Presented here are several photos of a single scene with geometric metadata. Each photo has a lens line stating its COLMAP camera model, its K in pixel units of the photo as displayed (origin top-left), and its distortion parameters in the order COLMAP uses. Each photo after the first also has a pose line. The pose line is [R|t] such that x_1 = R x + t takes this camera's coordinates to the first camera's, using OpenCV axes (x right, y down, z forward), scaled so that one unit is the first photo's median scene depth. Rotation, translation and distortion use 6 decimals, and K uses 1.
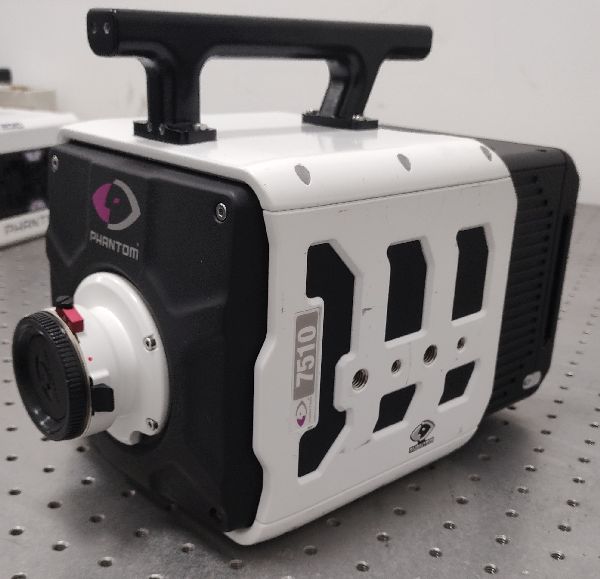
lens RADIAL K [[809.0, 0, 299.1], [0, 809.0, 289.4], [0, 0, 1]] dist [0.080315, 0.000000]
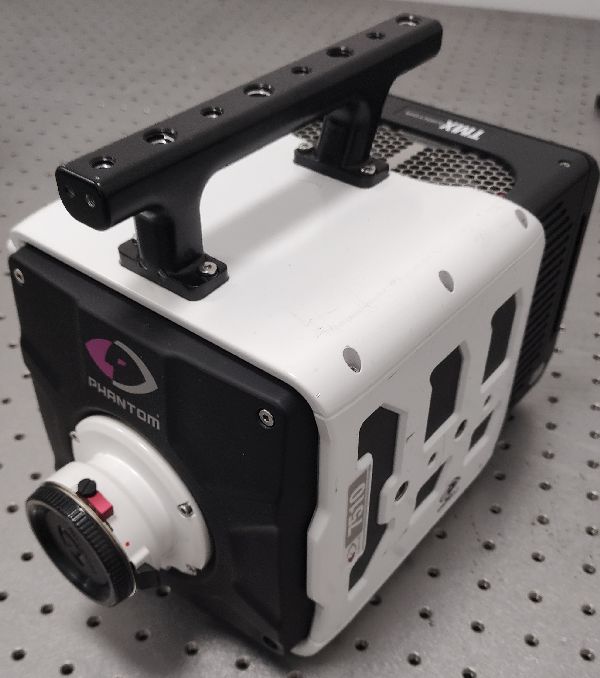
lens RADIAL K [[835.3, 0, 300.7], [0, 835.3, 339.8], [0, 0, 1]] dist [0.070852, 0.000000]
pose [[0.988253, -0.119648, 0.095081, -0.120023], [0.076349, 0.925473, 0.371041, -0.450220], [-0.132389, -0.359423, 0.923736, 0.166999]]
